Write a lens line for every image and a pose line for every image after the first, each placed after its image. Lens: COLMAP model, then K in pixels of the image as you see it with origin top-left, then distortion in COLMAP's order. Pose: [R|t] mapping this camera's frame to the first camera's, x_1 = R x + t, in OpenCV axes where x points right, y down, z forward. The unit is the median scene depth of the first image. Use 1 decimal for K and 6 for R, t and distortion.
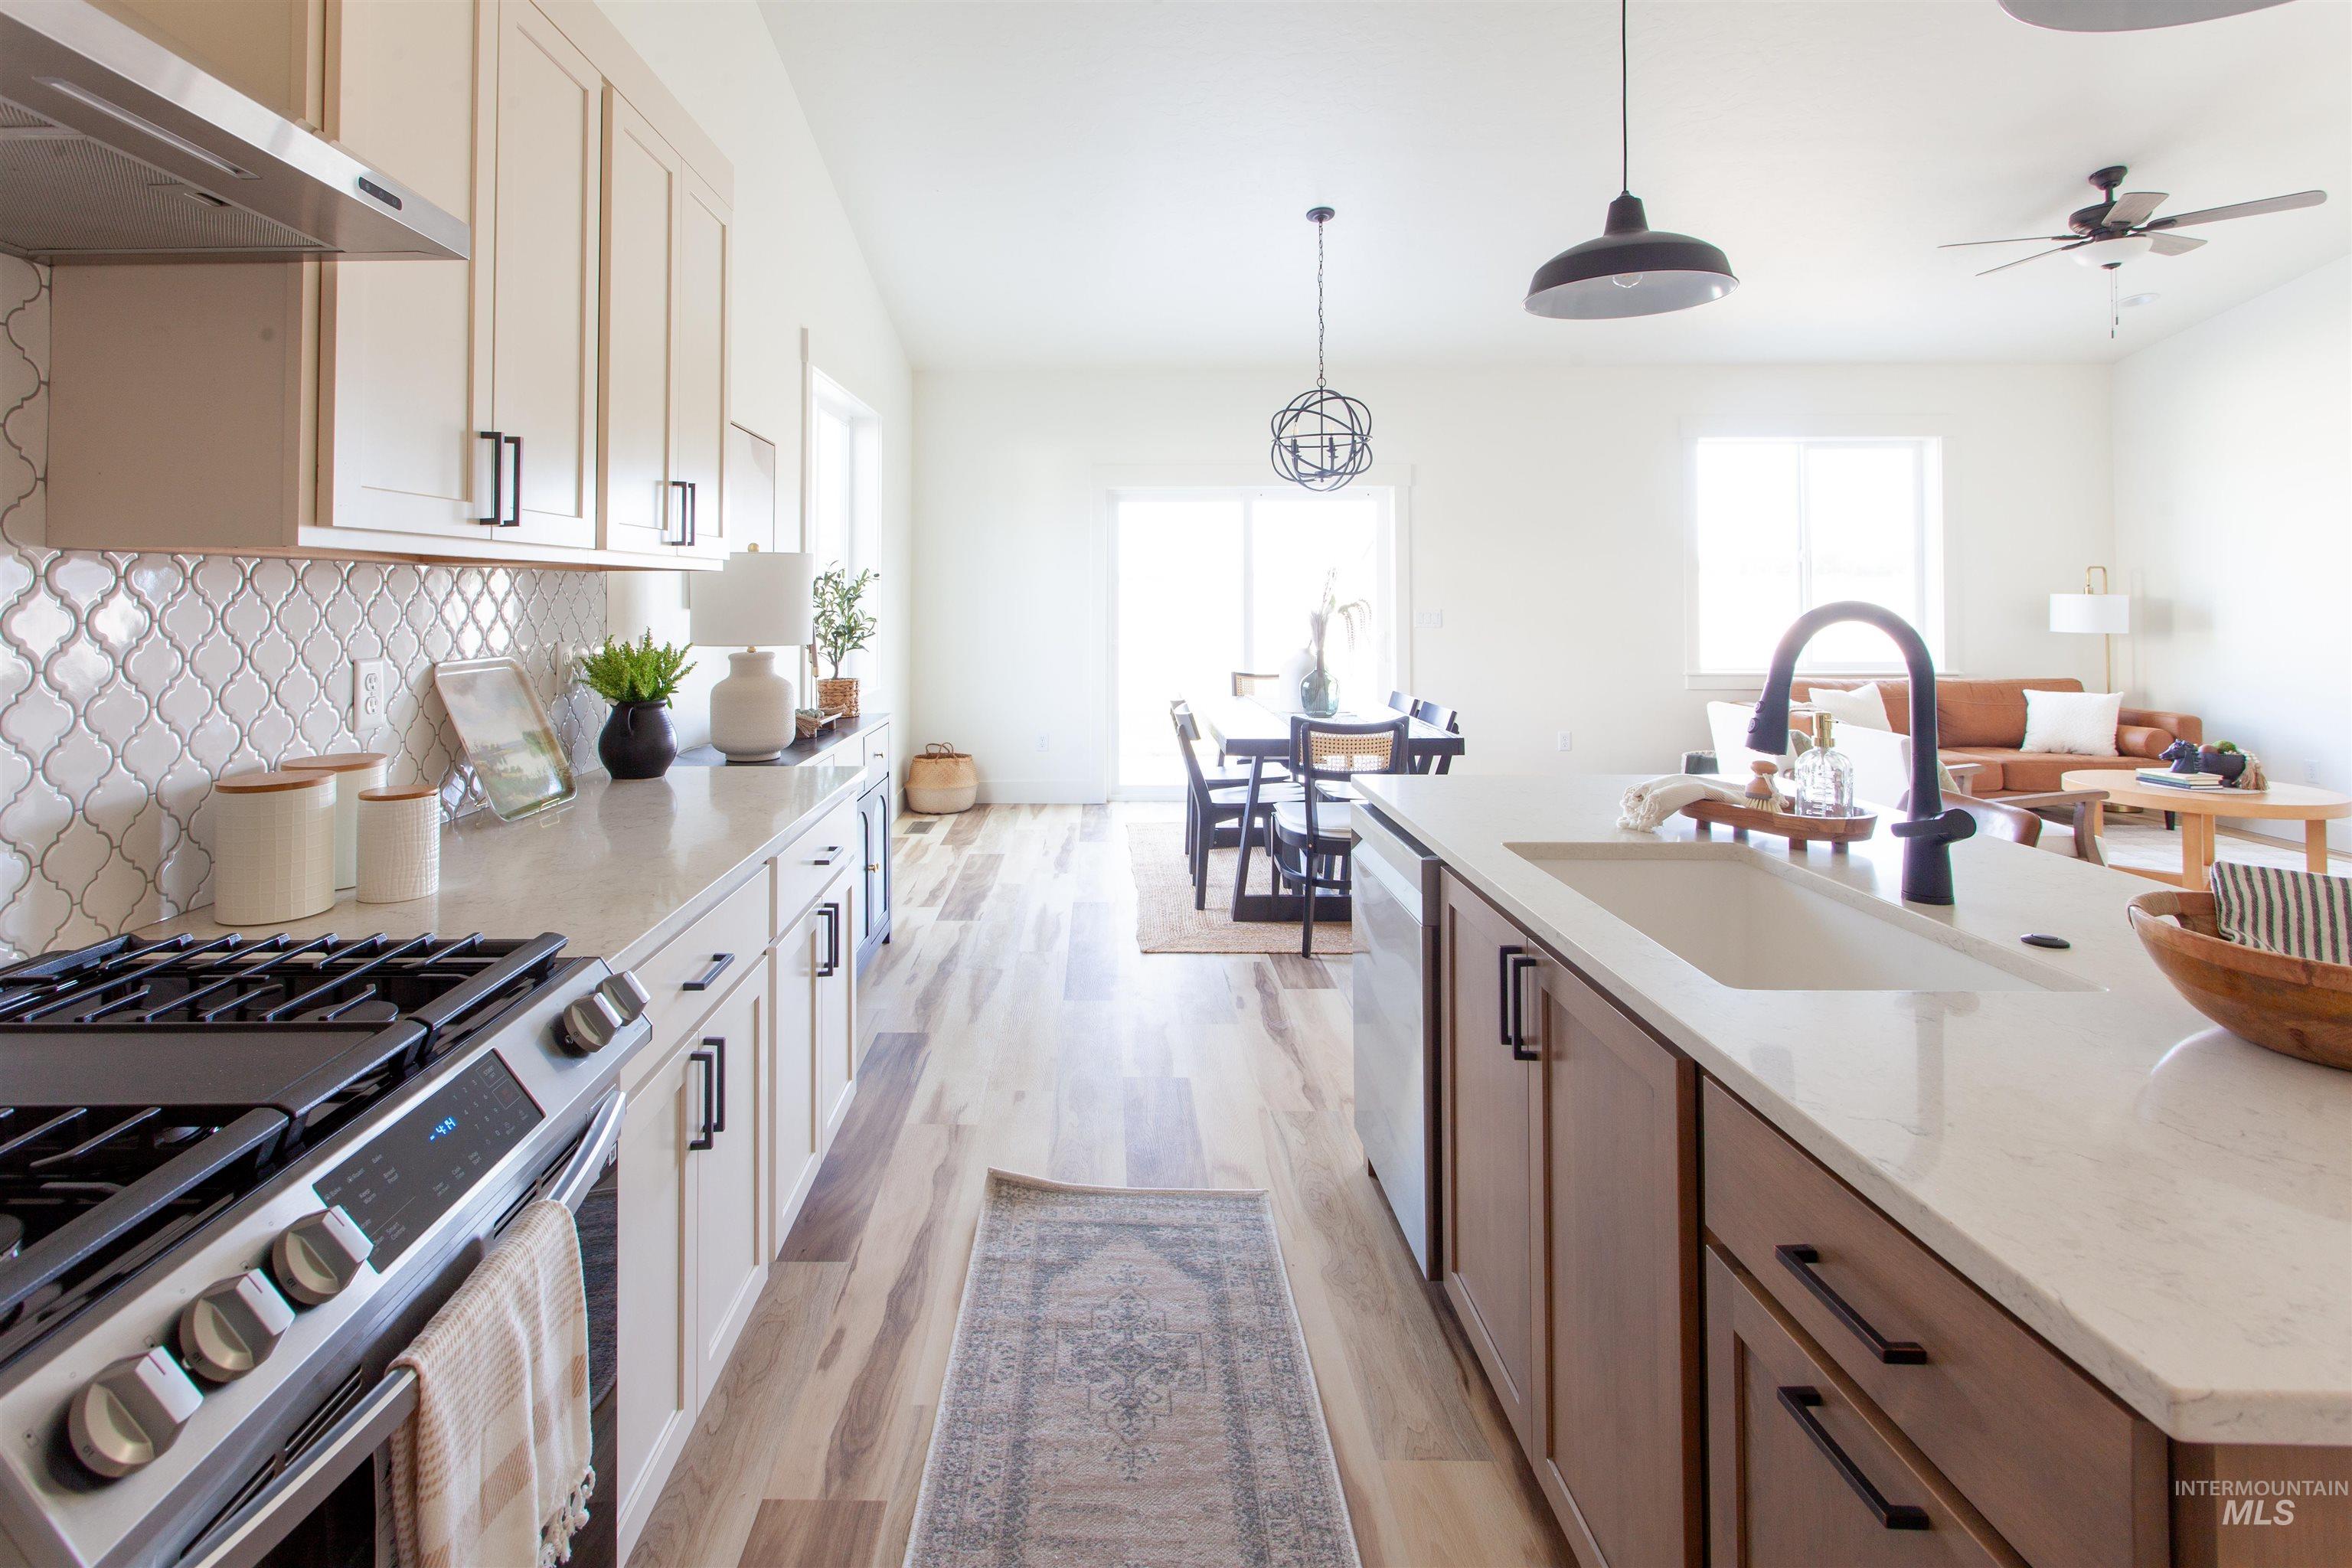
lens RADIAL K [[1175.1, 0, 1093.5], [0, 1175.1, 559.1], [0, 0, 1]] dist [0.011176, 0.000259]
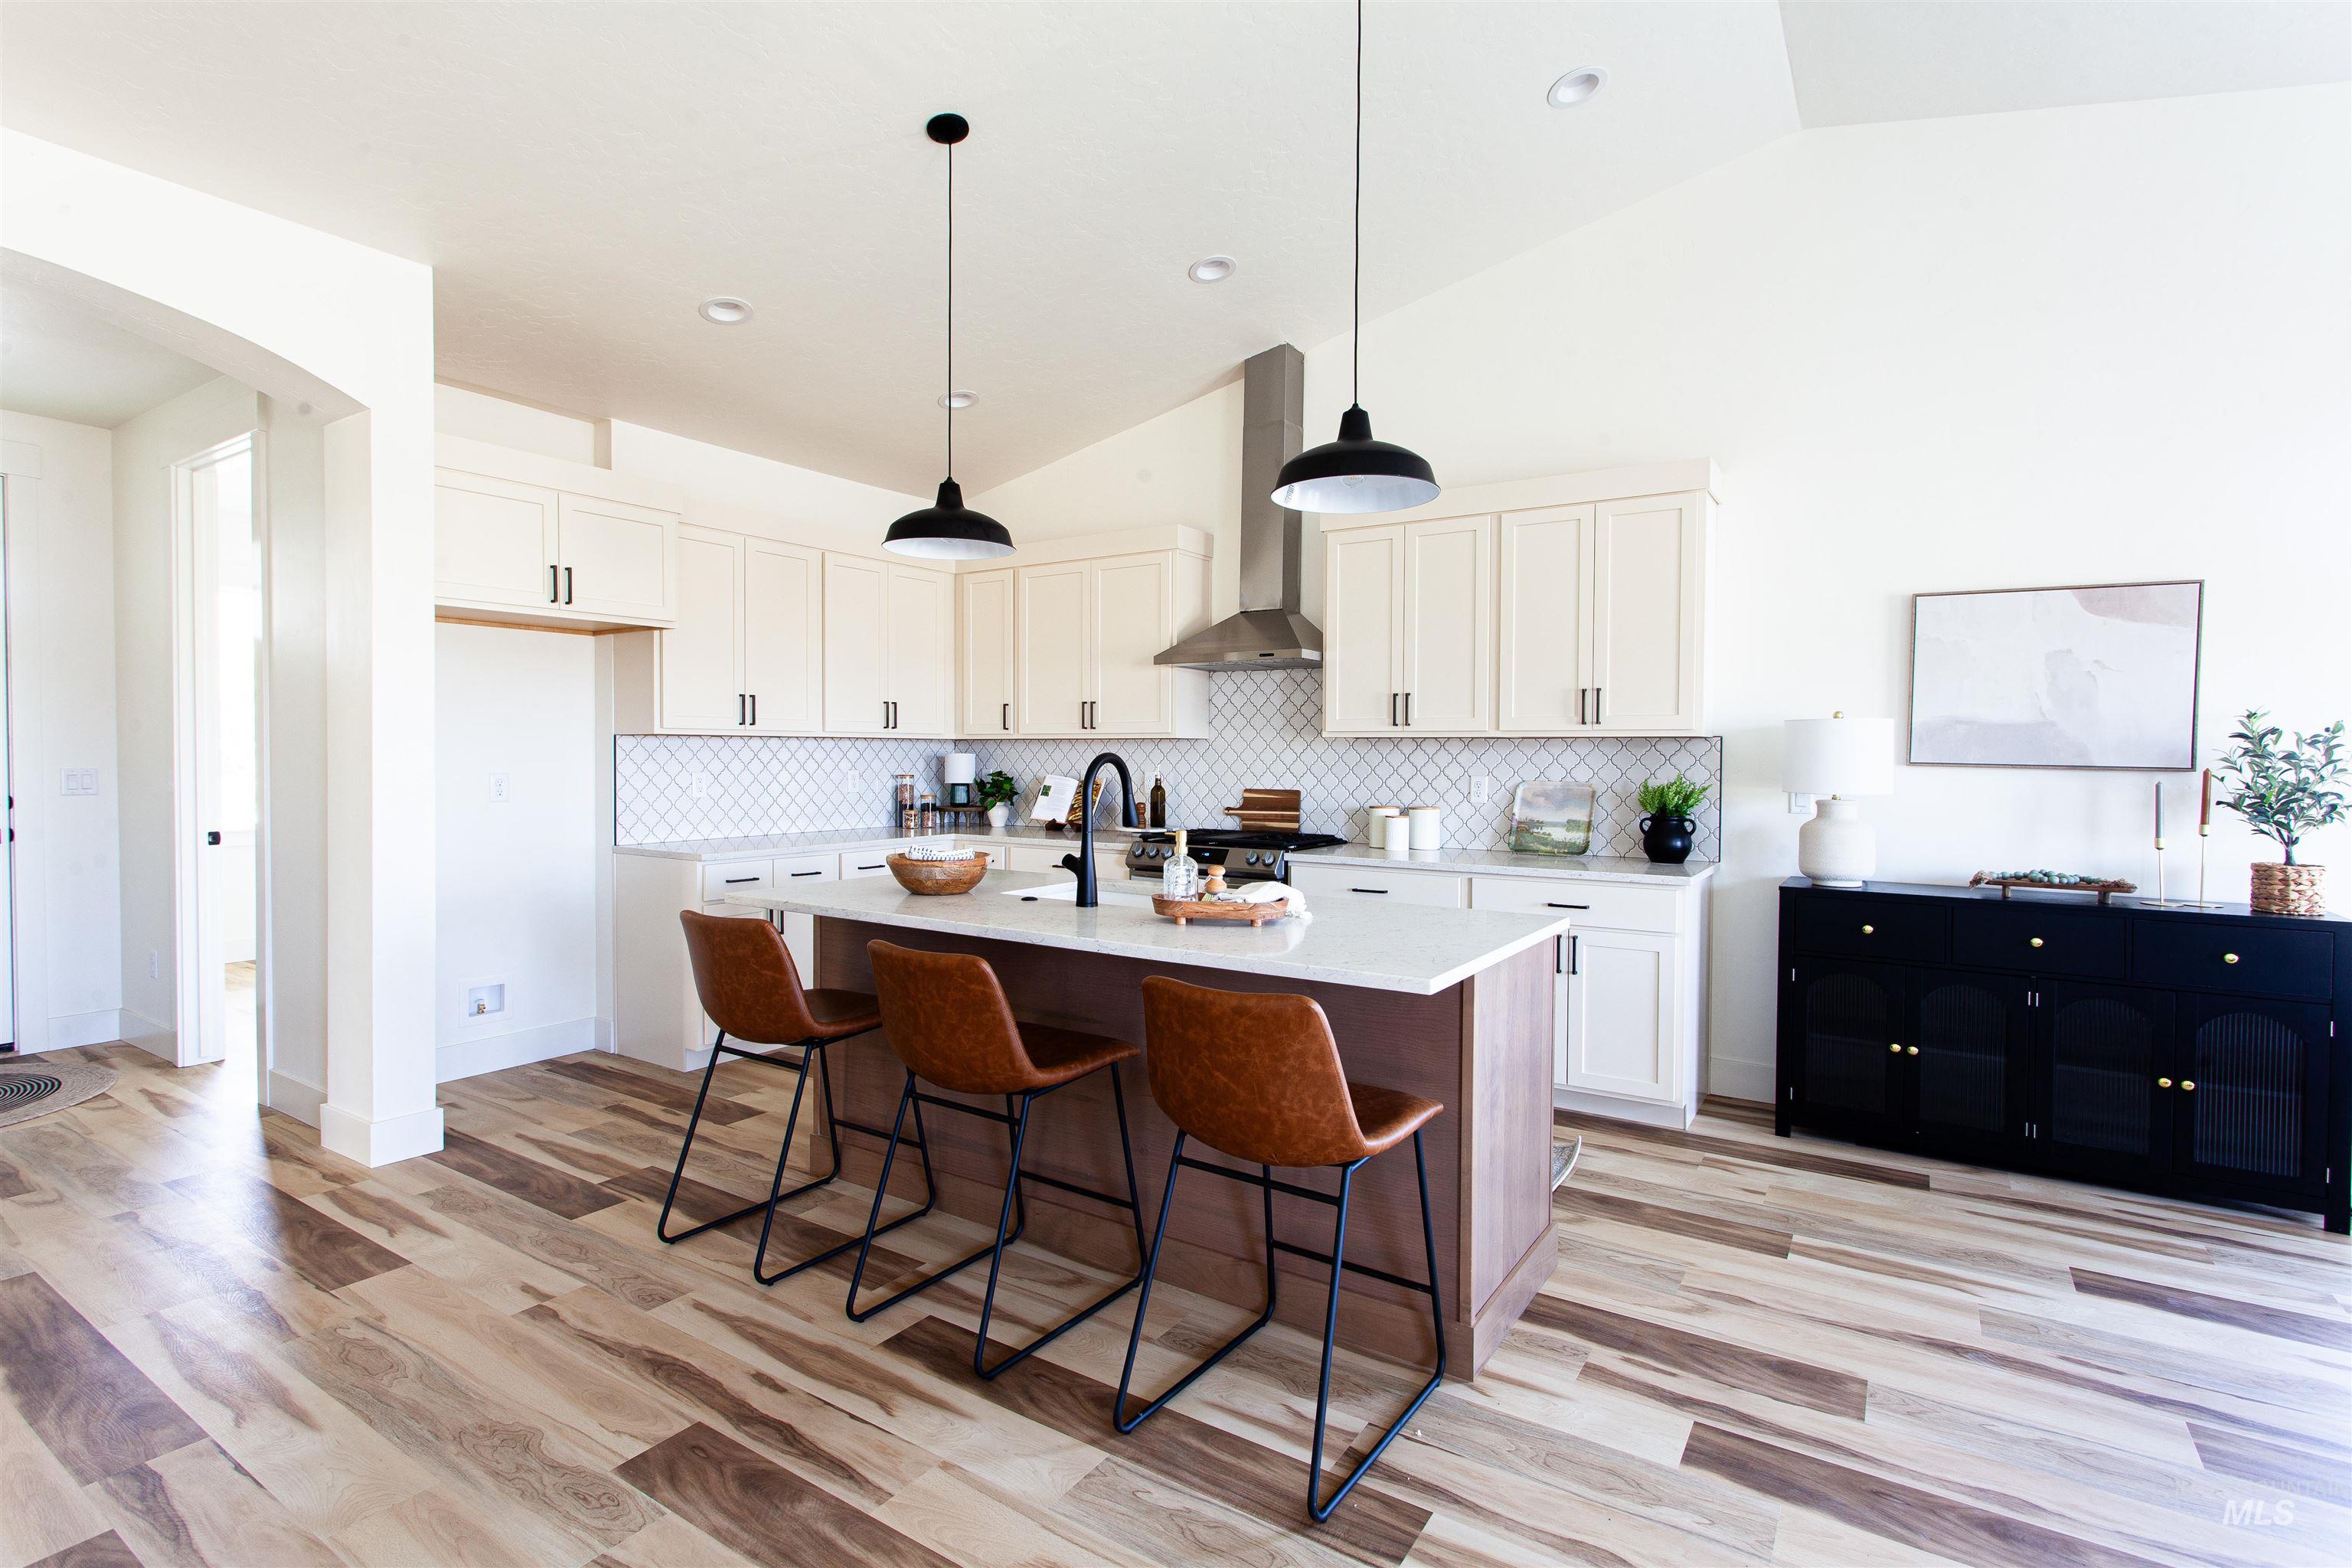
lens RADIAL K [[1118.2, 0, 1164.4], [0, 1118.2, 780.6], [0, 0, 1]] dist [-0.001078, 0.000707]
pose [[-0.549284, 0.024341, -0.835281, 1.732967], [0.022280, 0.999647, 0.014480, 0.042461], [0.835338, -0.010657, -0.549633, 1.702049]]
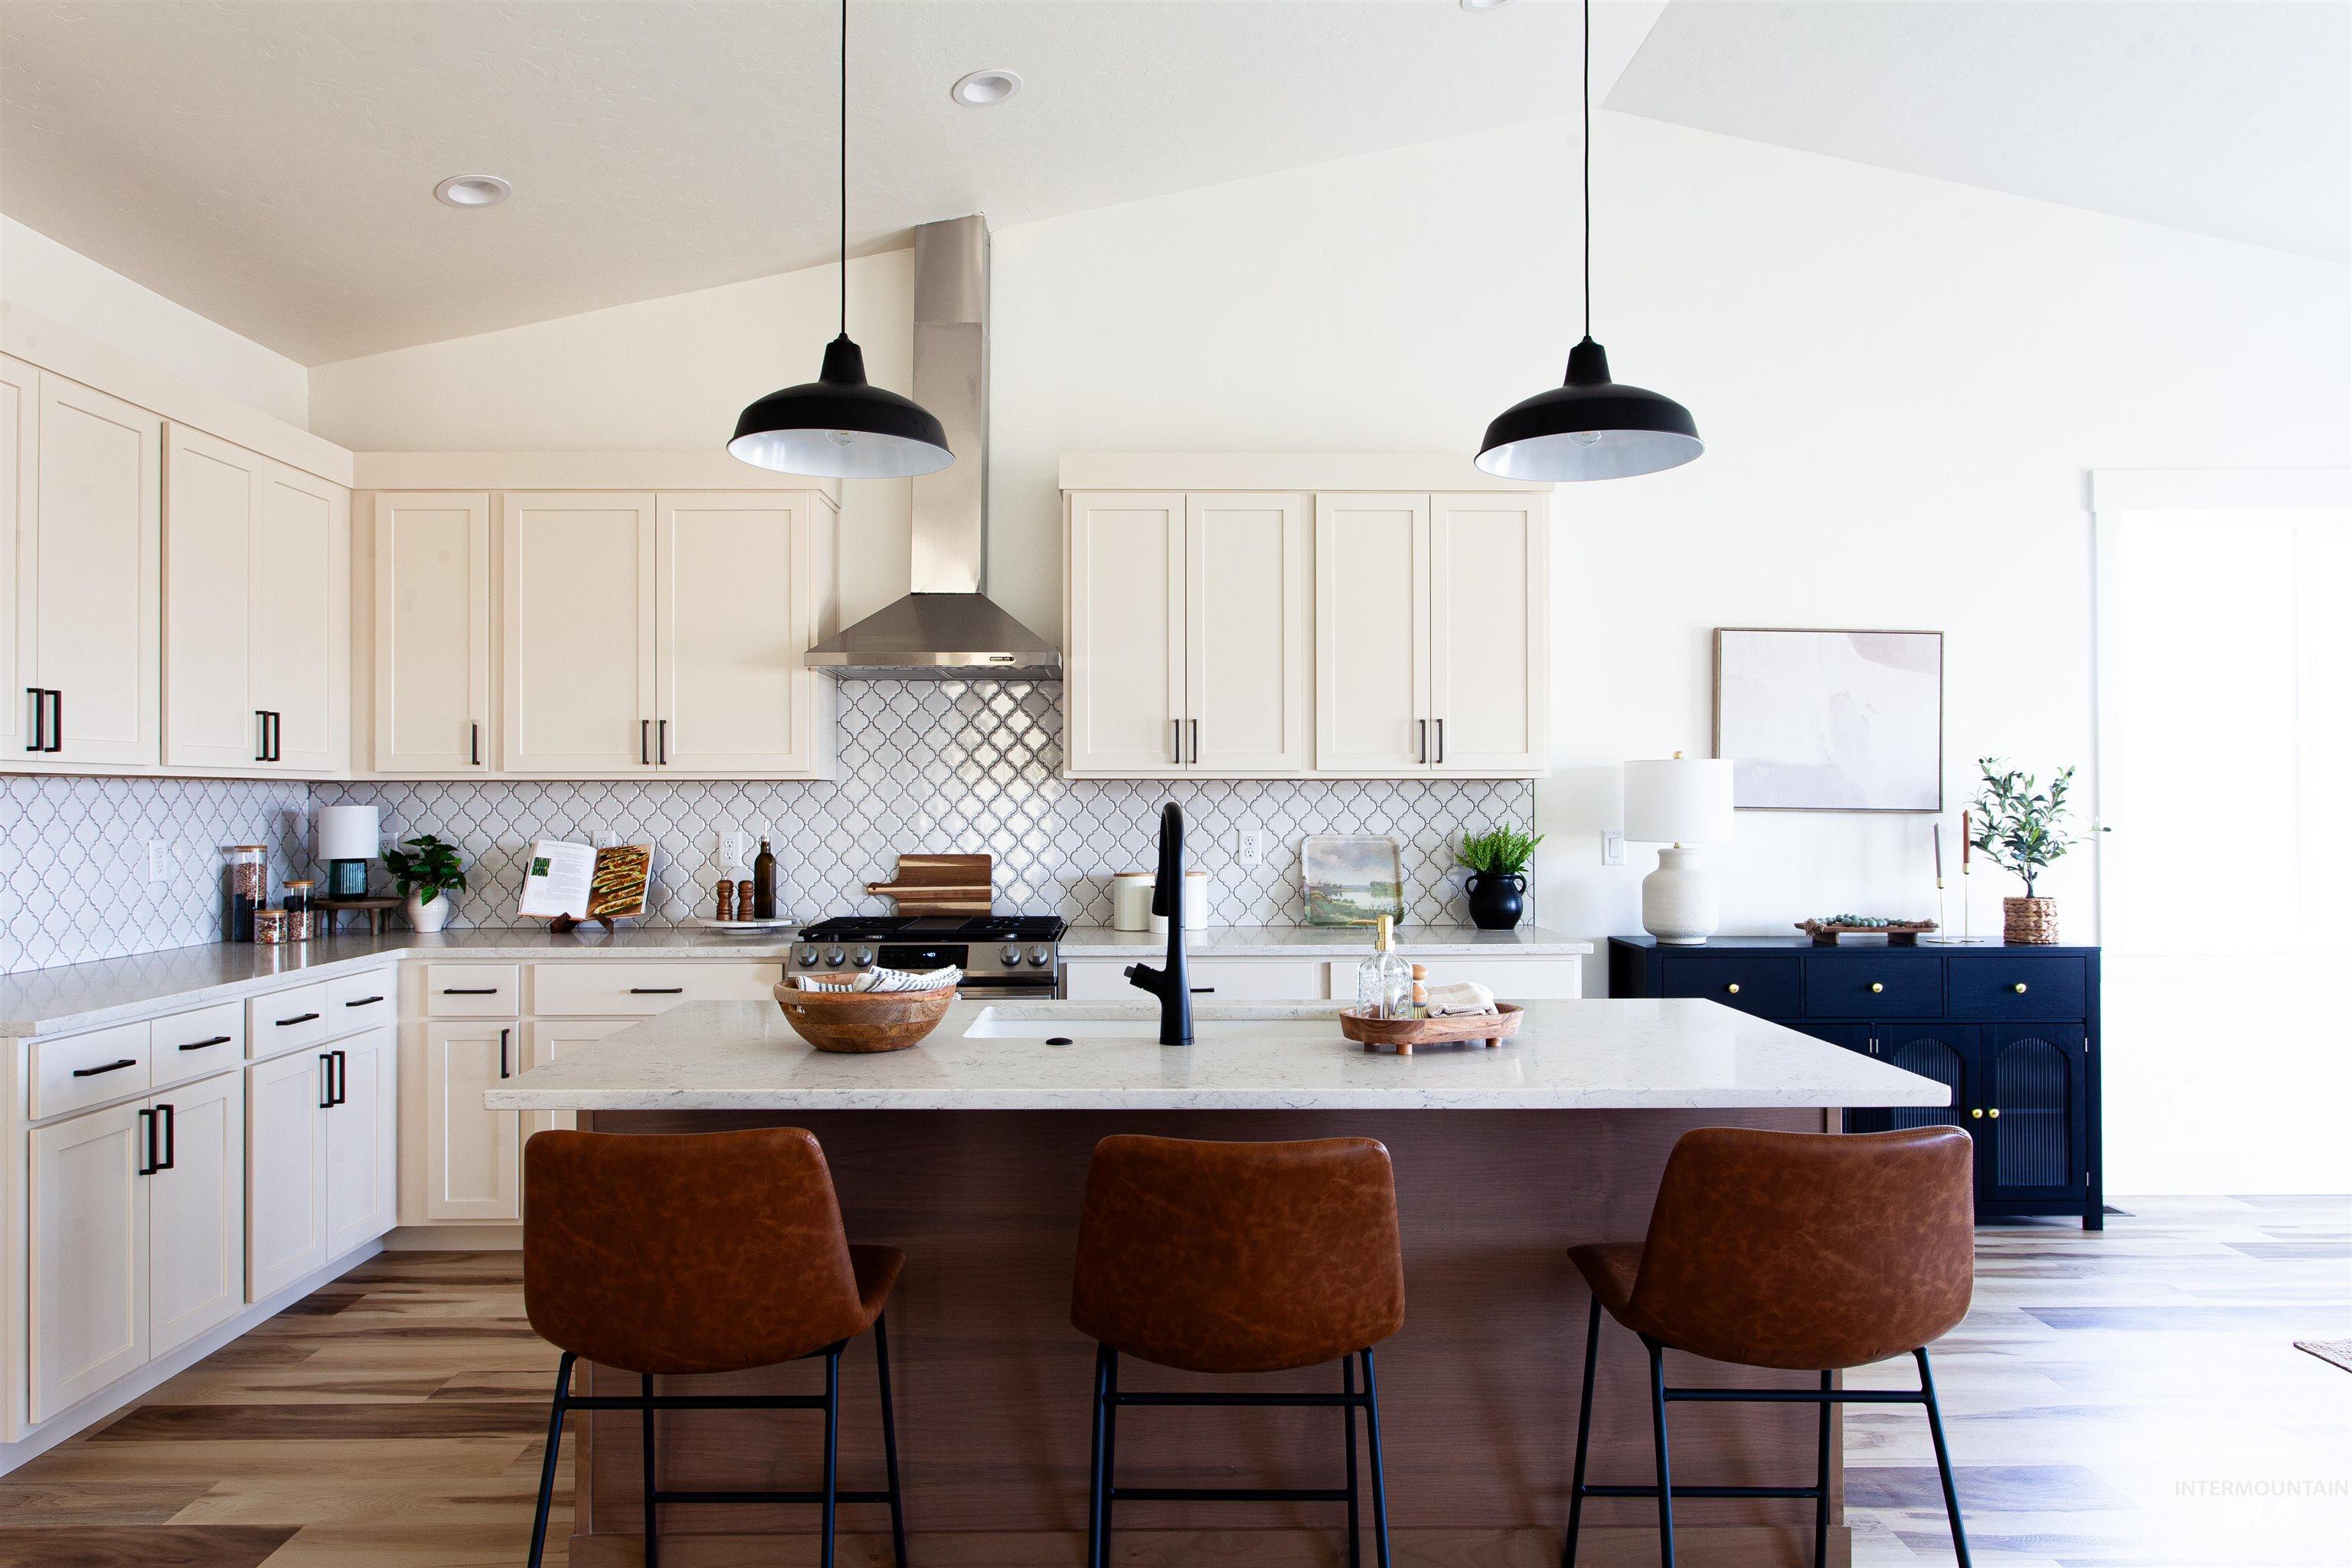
lens RADIAL K [[1498.4, 0, 1146.9], [0, 1498.4, 790.7], [0, 0, 1]] dist [-0.014545, 0.019185]
pose [[0.016380, -0.000761, -0.999866, 1.816844], [0.030157, 0.999545, -0.000267, 0.014690], [0.999411, -0.030149, 0.016395, 0.759656]]
